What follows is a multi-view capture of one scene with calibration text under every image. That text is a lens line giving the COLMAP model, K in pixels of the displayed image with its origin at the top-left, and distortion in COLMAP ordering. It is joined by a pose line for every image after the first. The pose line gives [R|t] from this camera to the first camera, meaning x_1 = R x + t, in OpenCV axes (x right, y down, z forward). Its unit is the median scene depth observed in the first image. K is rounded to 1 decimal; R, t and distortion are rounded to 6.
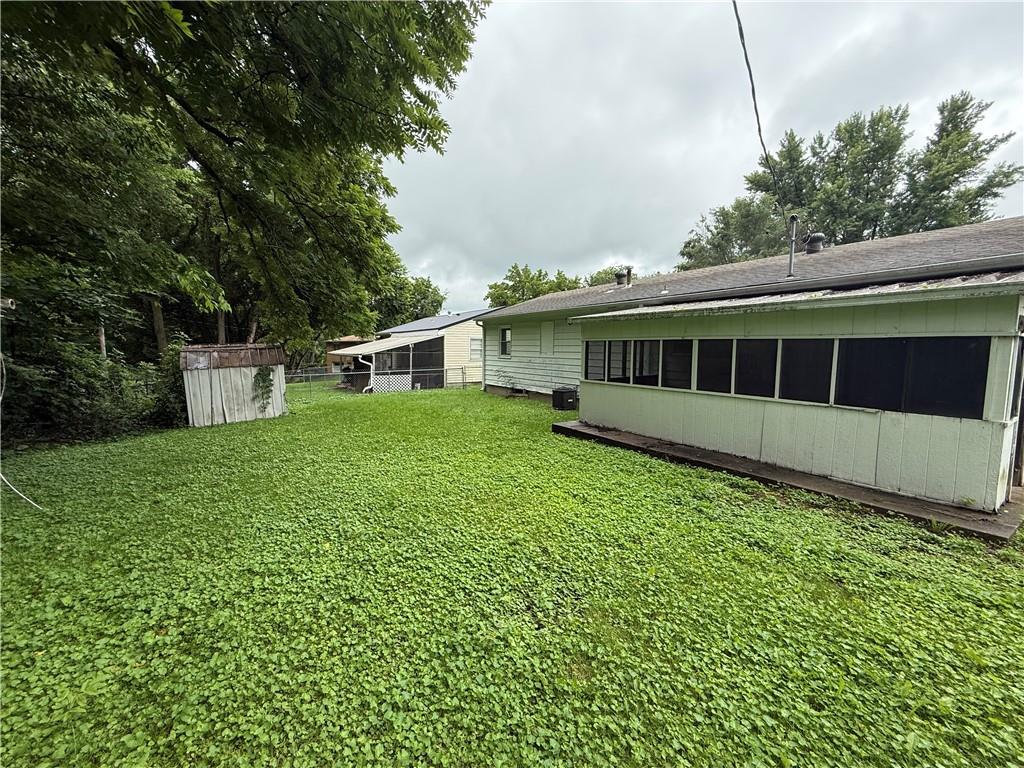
lens RADIAL K [[408.0, 0, 510.4], [0, 408.0, 387.3], [0, 0, 1]] dist [-0.000210, -0.000178]
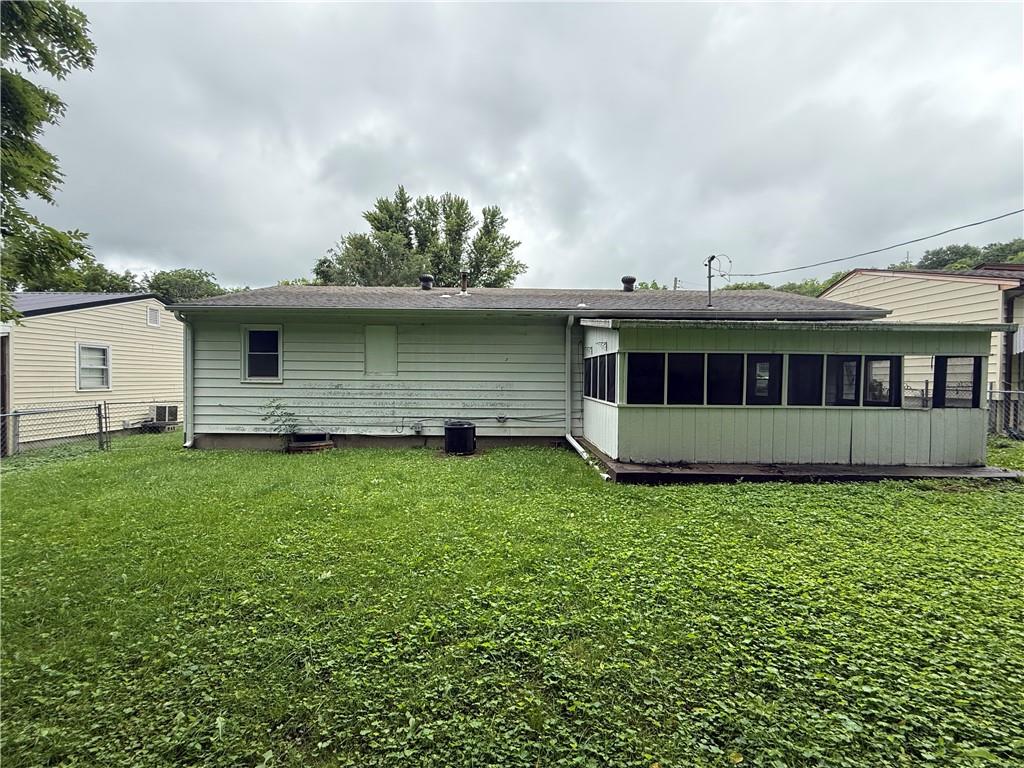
lens RADIAL K [[408.0, 0, 510.8], [0, 408.0, 385.5], [0, 0, 1]] dist [-0.000210, -0.000178]
pose [[0.549235, -0.014776, 0.835537, -0.274315], [0.075578, 0.996624, -0.032057, -0.022127], [-0.832243, 0.080755, 0.548497, 0.376039]]
